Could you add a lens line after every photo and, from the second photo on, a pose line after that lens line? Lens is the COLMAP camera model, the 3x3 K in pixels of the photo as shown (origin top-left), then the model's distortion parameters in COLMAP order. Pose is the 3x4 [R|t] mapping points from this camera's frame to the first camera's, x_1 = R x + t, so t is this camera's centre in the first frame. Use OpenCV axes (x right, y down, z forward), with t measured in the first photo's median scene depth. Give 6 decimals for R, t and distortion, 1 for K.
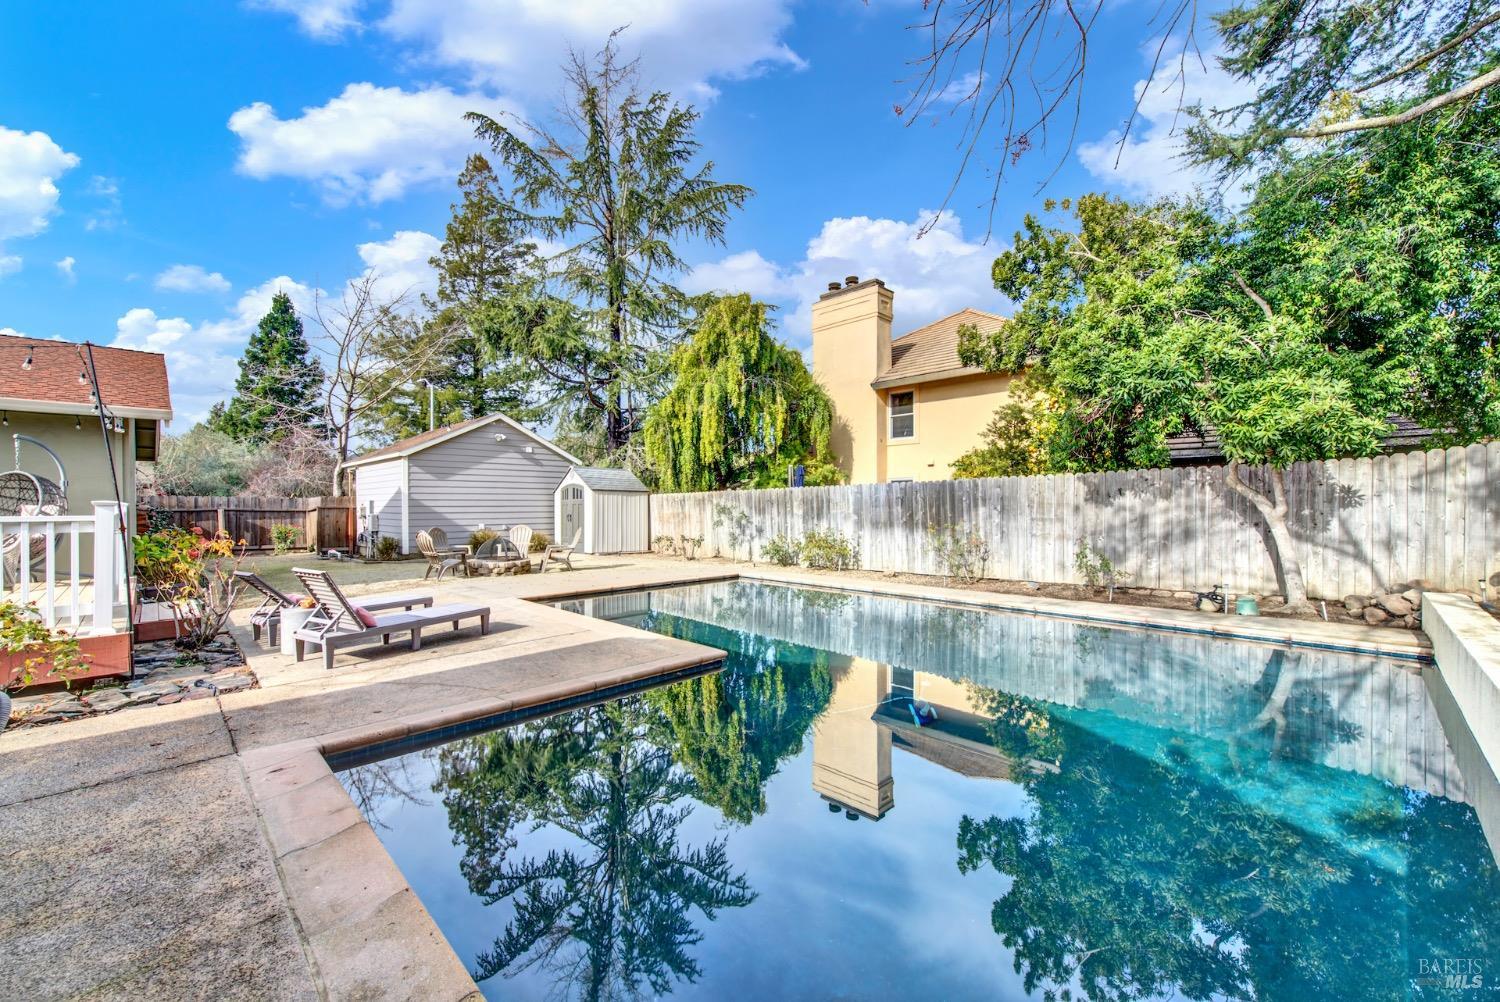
lens RADIAL K [[599.1, 0, 755.2], [0, 599.1, 508.4], [0, 0, 1]] dist [0.006515, -0.003142]
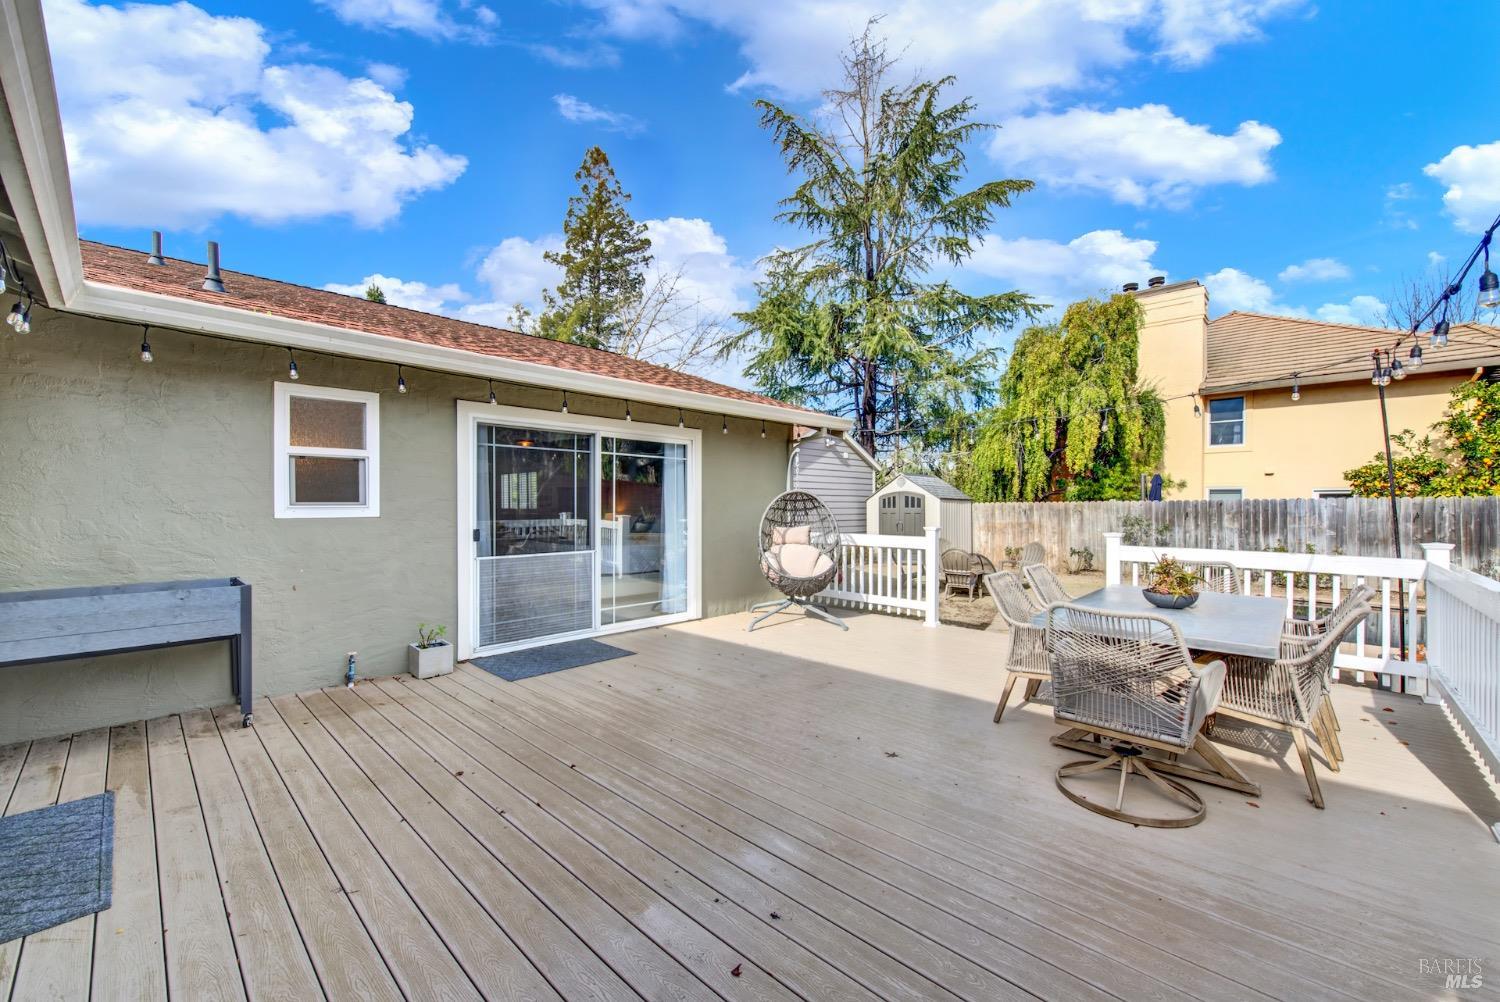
lens RADIAL K [[599.1, 0, 755.2], [0, 599.1, 508.4], [0, 0, 1]] dist [0.006515, -0.003142]
pose [[0.999821, 0.005402, 0.018157, -0.865299], [-0.005446, 0.999982, 0.002357, -0.024200], [-0.018144, -0.002456, 0.999832, 0.079375]]
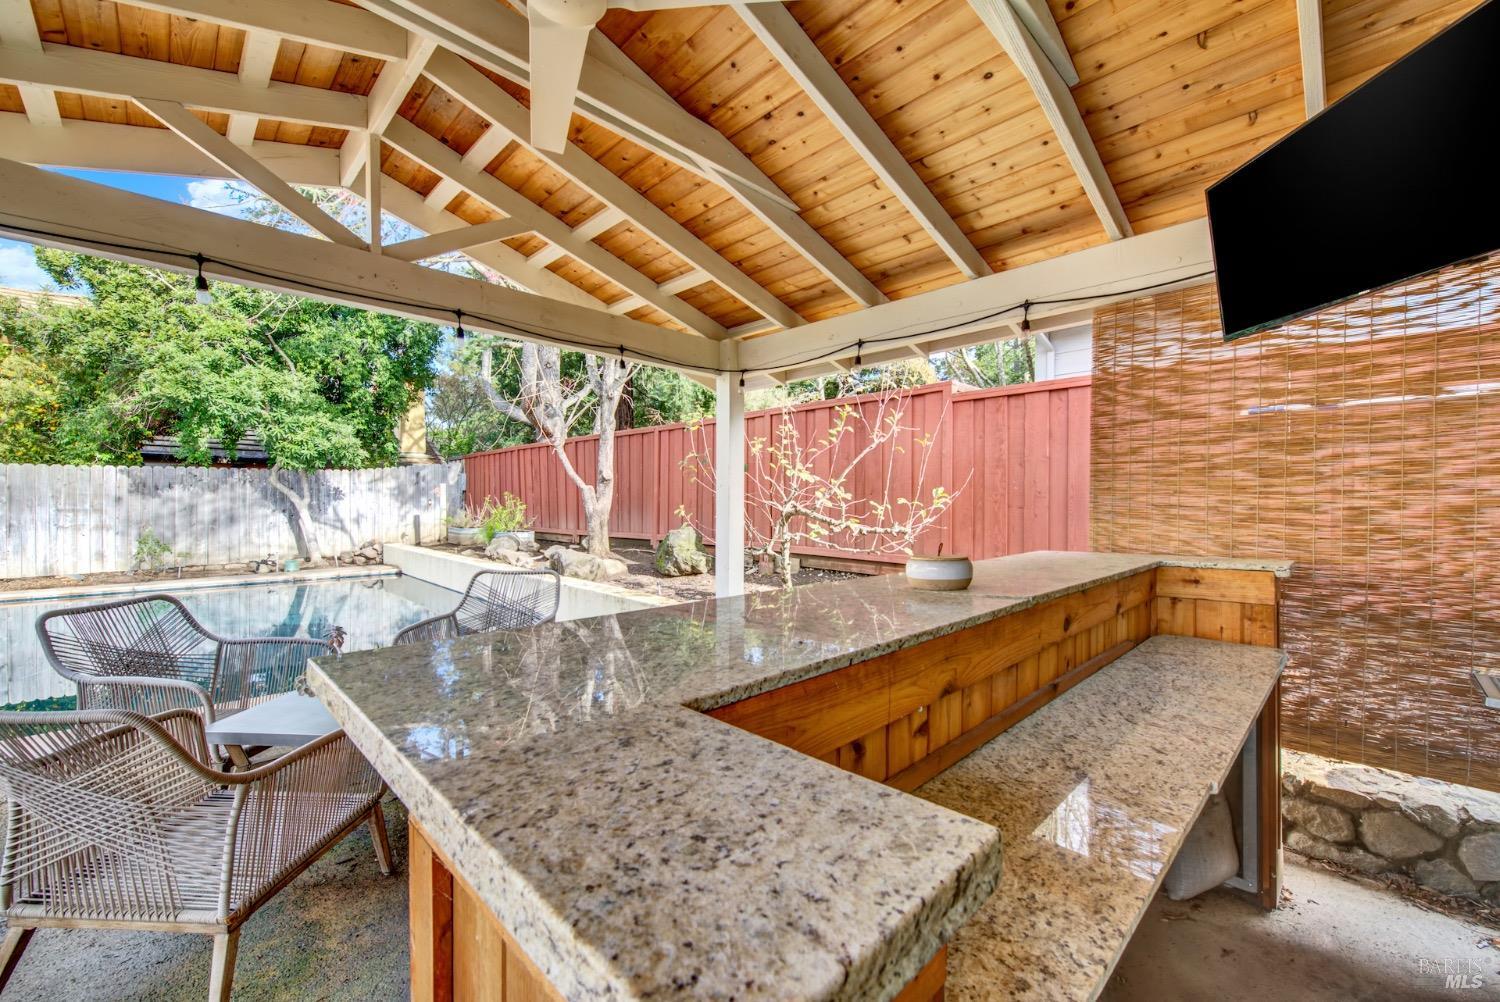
lens RADIAL K [[599.1, 0, 755.2], [0, 599.1, 508.4], [0, 0, 1]] dist [0.006515, -0.003142]
pose [[0.020317, -0.010192, 0.999742, -0.432733], [-0.001045, 0.999947, 0.010215, 0.003526], [-0.999793, -0.001252, 0.020305, -0.121605]]
